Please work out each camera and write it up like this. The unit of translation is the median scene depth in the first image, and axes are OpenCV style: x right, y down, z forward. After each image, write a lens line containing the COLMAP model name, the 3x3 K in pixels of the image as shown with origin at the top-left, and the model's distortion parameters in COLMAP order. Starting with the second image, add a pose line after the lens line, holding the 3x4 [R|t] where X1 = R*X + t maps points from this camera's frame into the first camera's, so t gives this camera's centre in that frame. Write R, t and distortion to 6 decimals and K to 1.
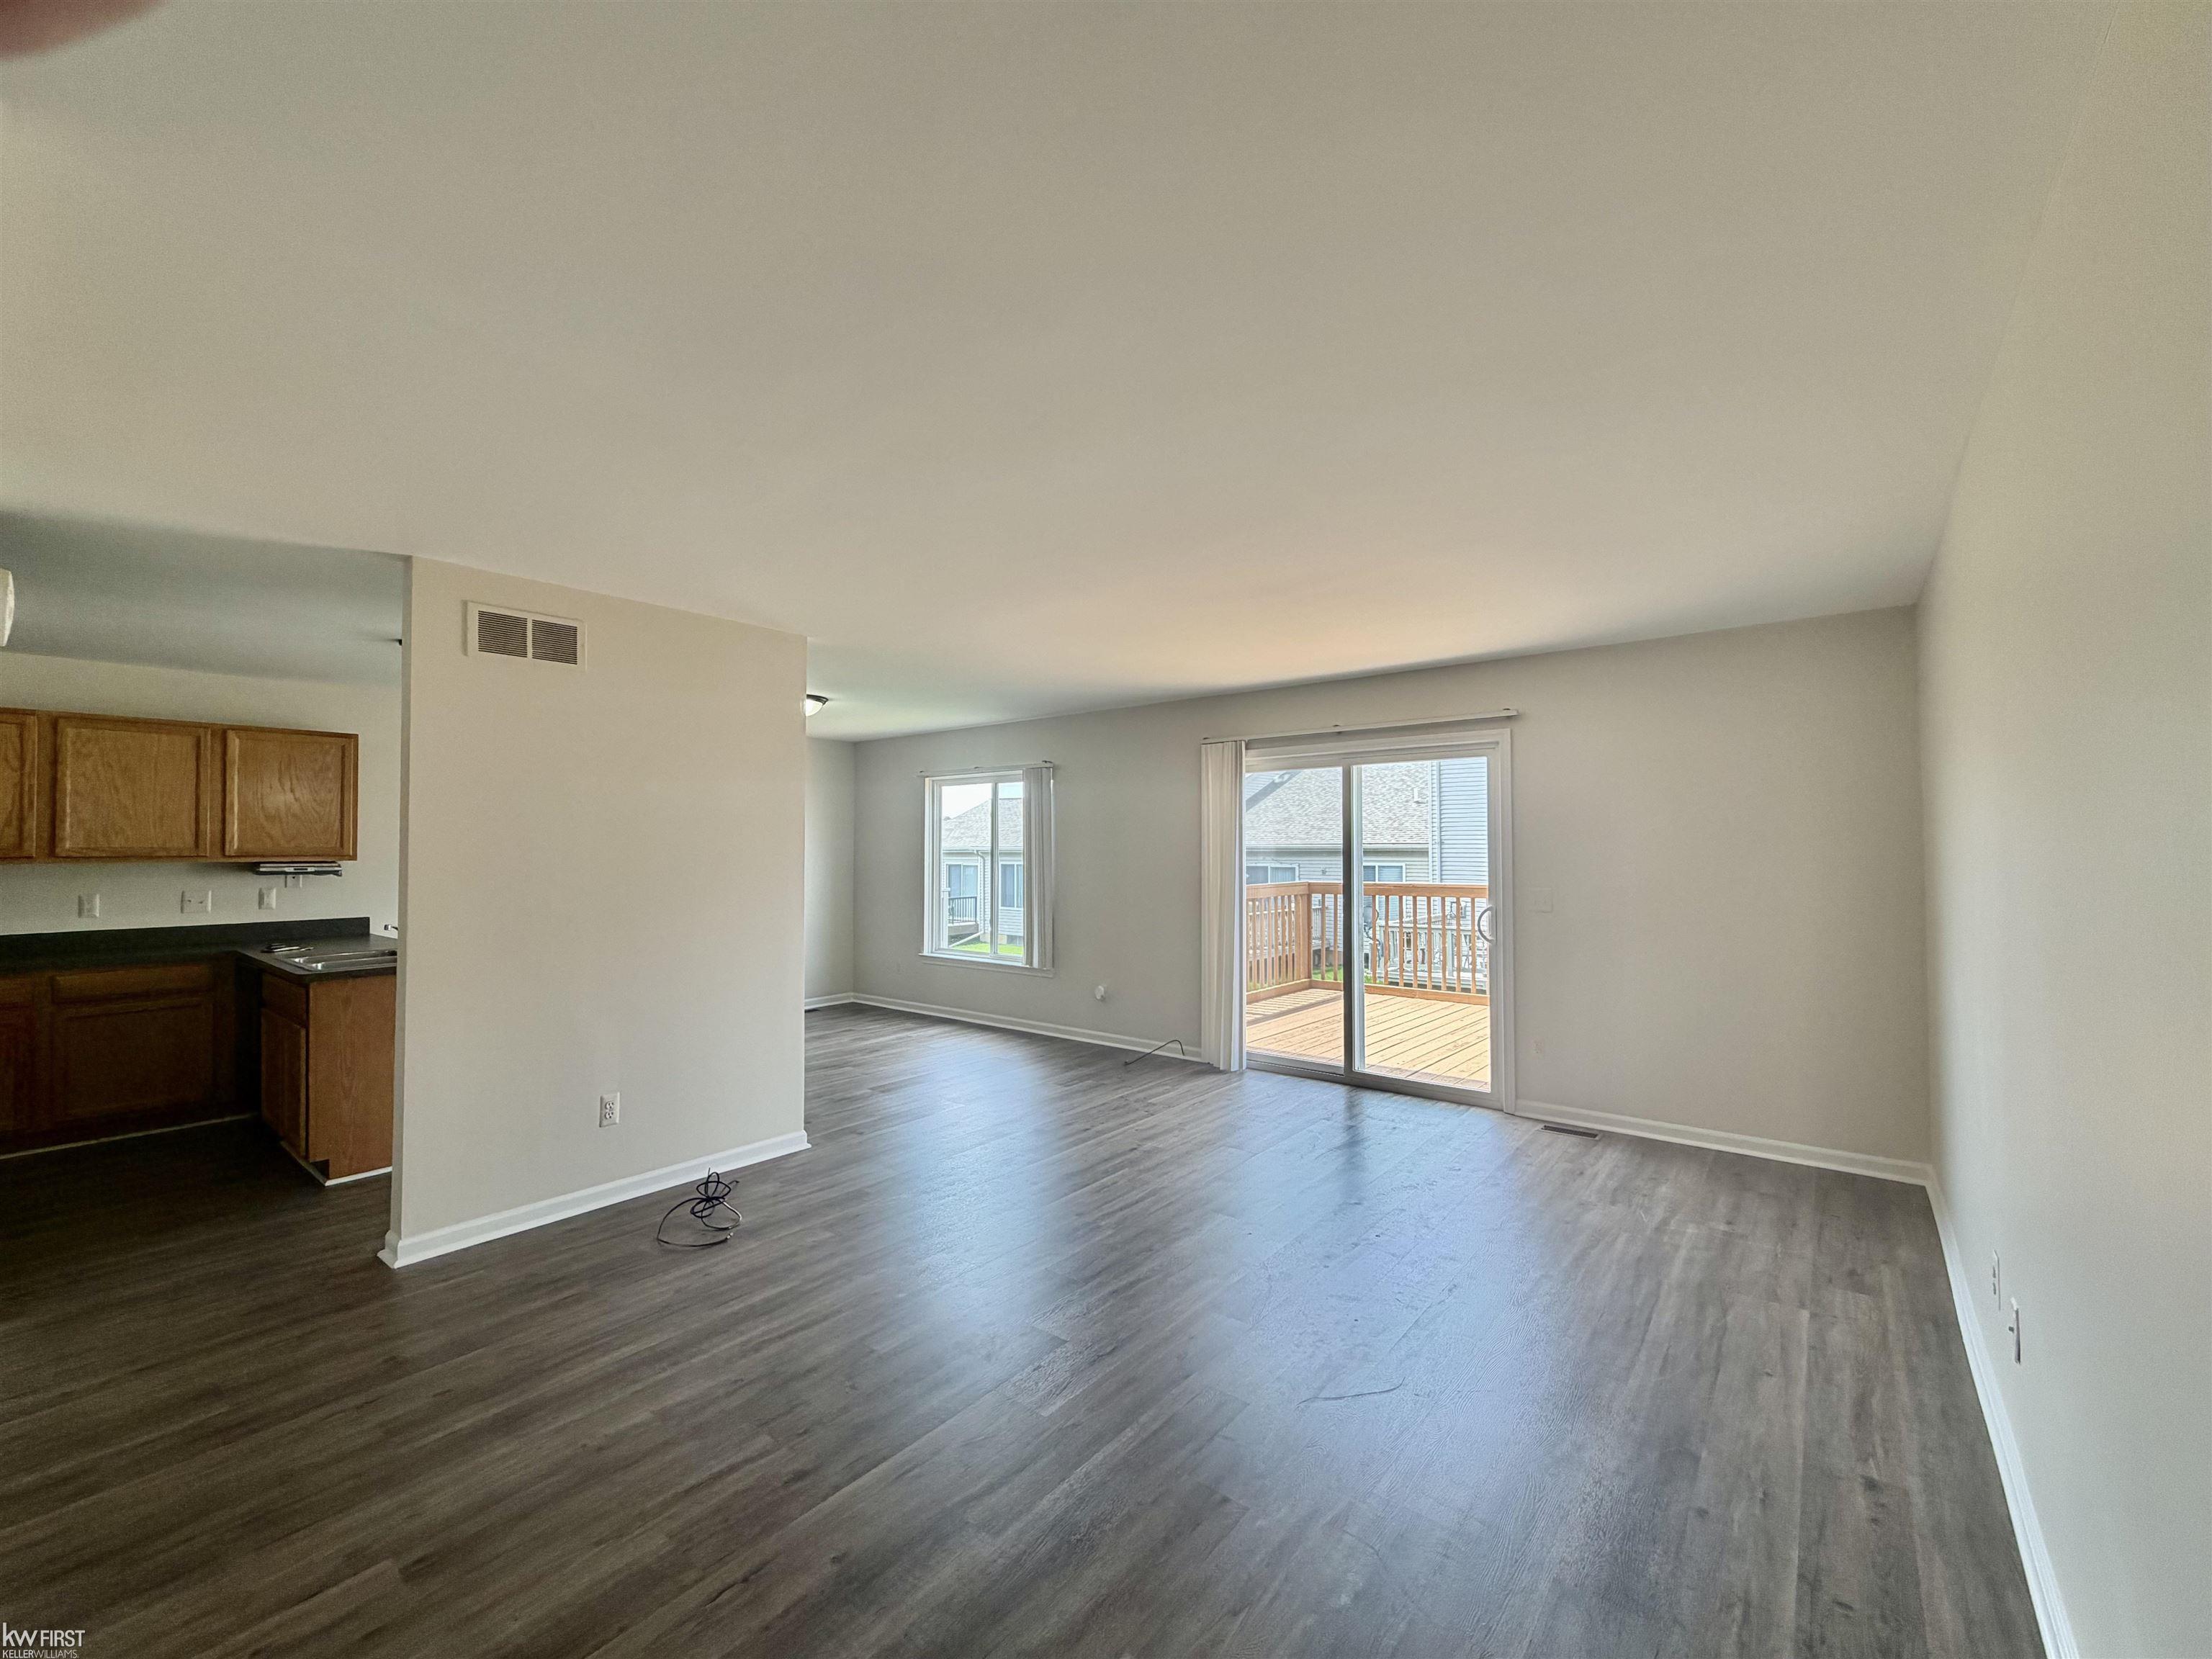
lens RADIAL K [[913.9, 0, 1102.2], [0, 913.9, 832.6], [0, 0, 1]] dist [-0.000769, 0.000174]
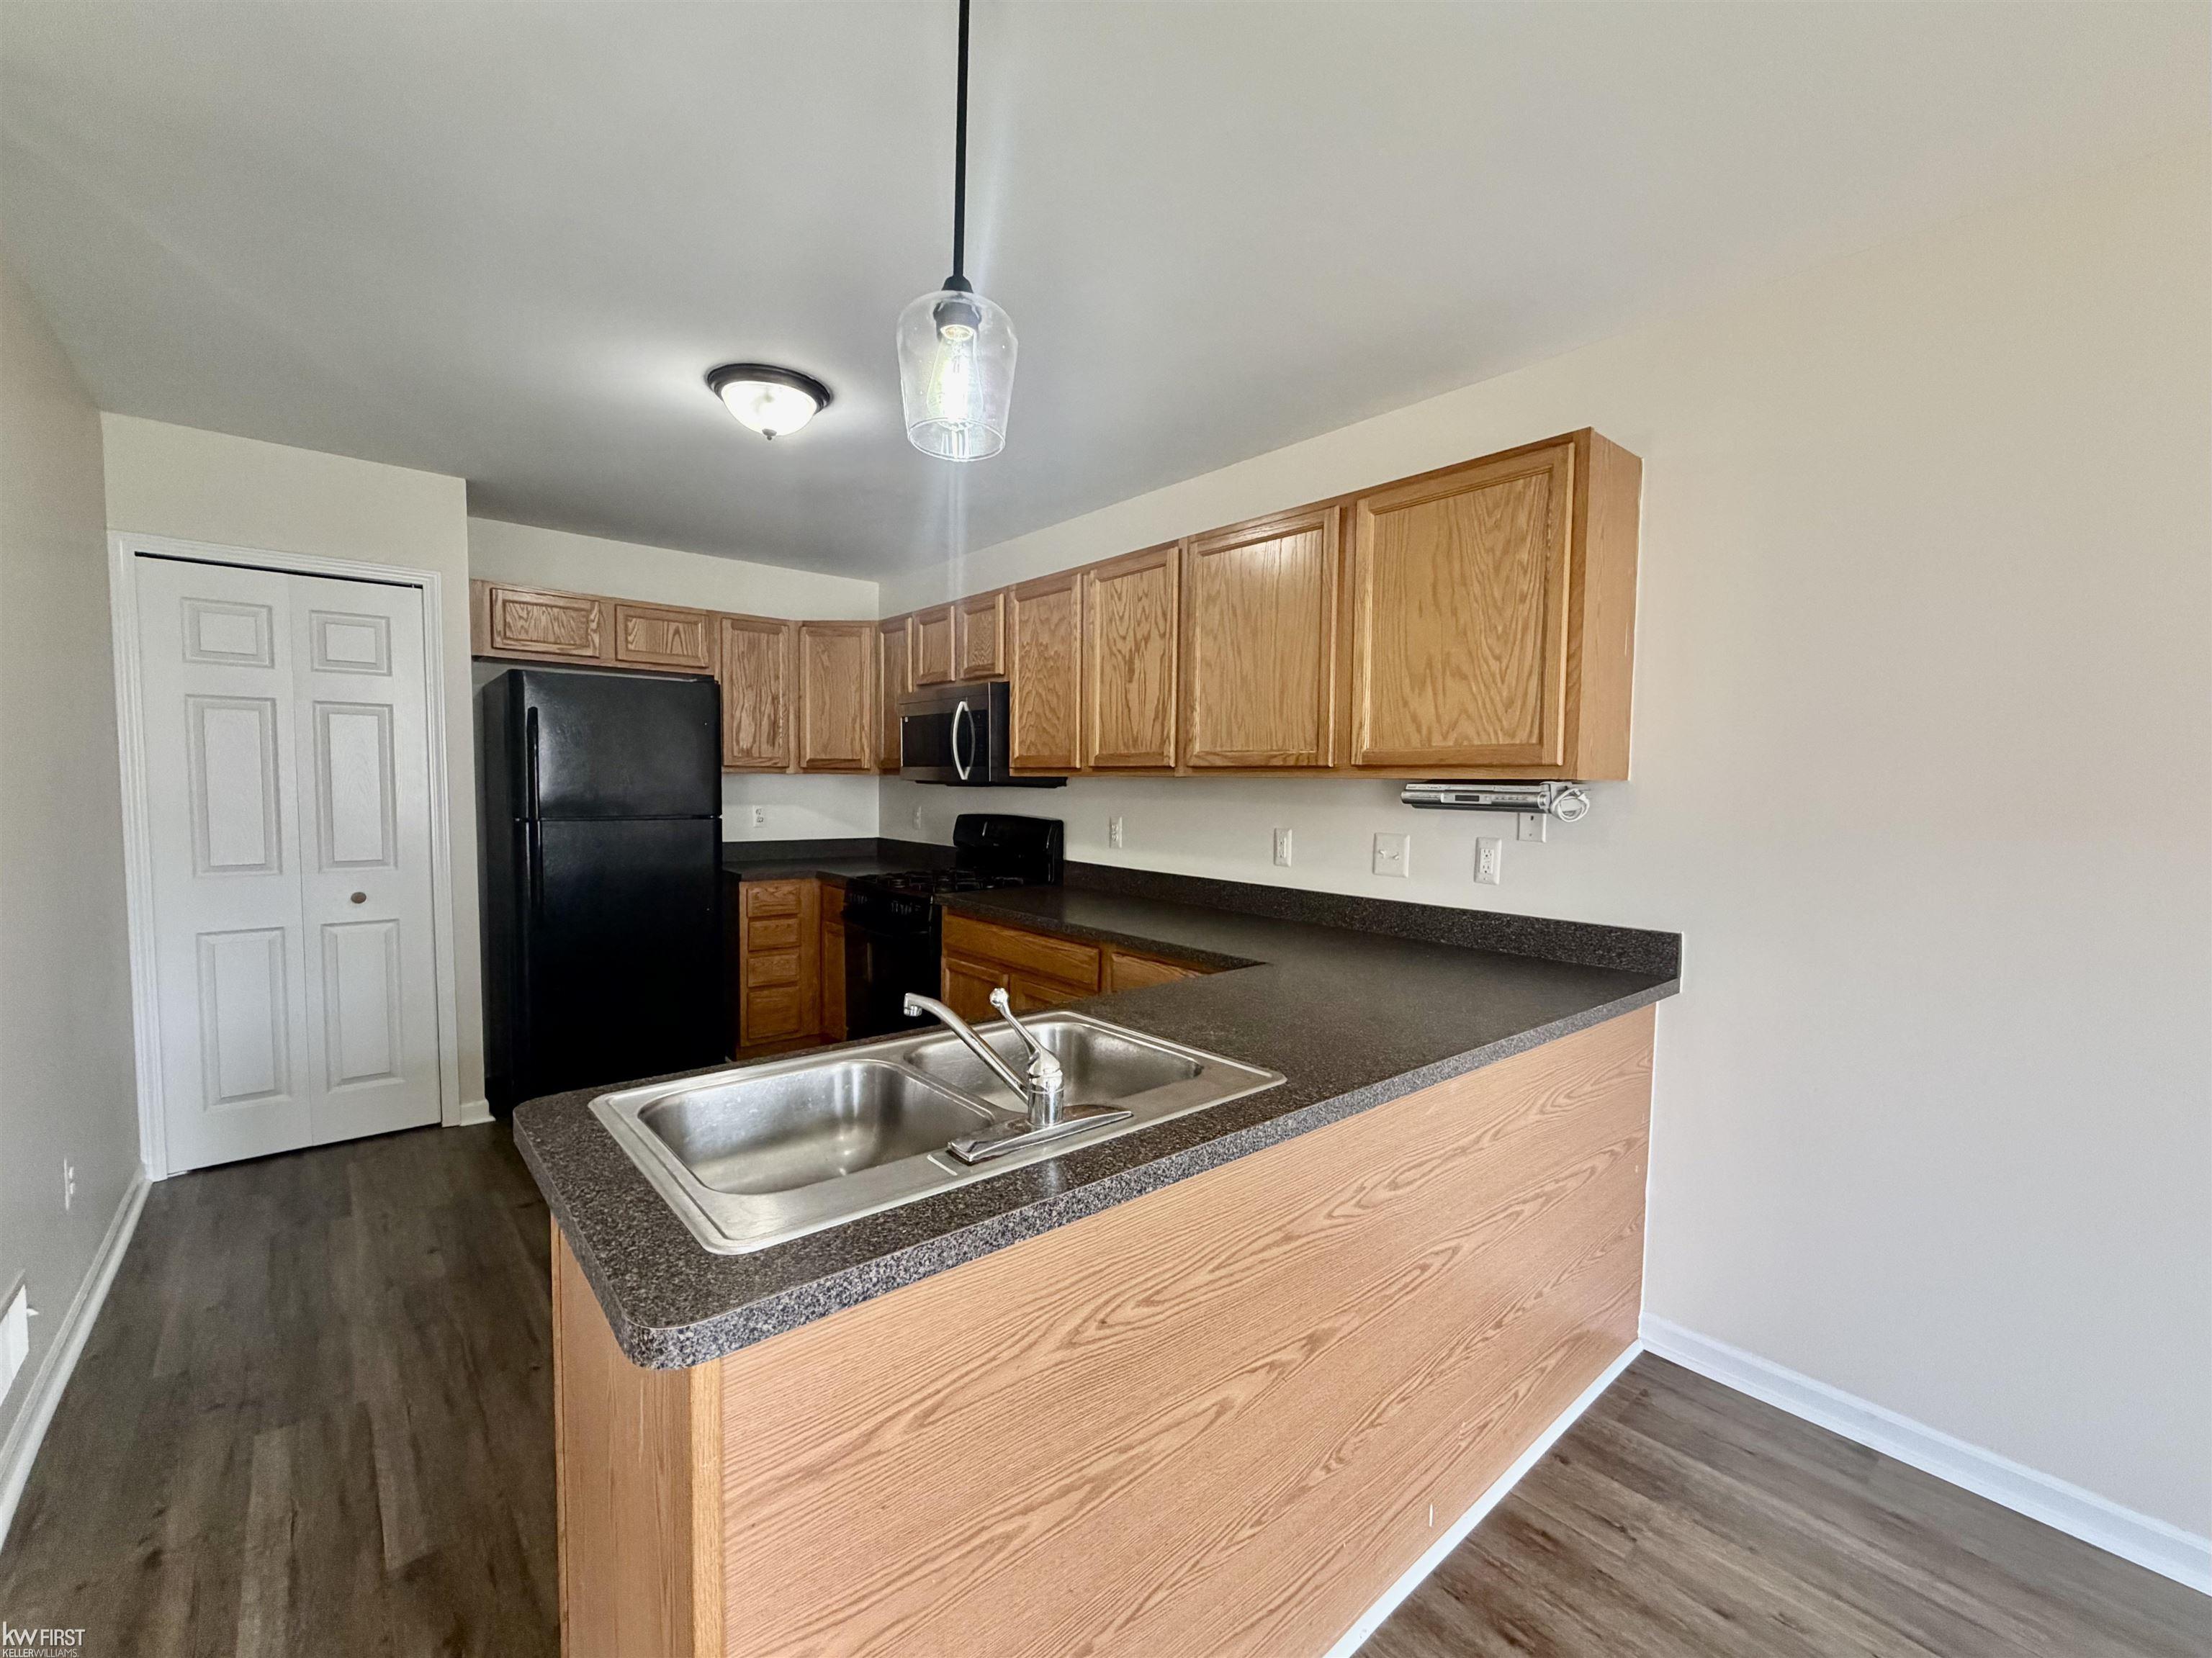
lens RADIAL K [[919.1, 0, 1102.5], [0, 919.1, 831.0], [0, 0, 1]] dist [-0.000874, 0.000054]
pose [[-0.184916, 0.057583, -0.981066, -0.454826], [0.008424, 0.998338, 0.057009, 0.031296], [0.982718, 0.002277, -0.185094, 0.963913]]
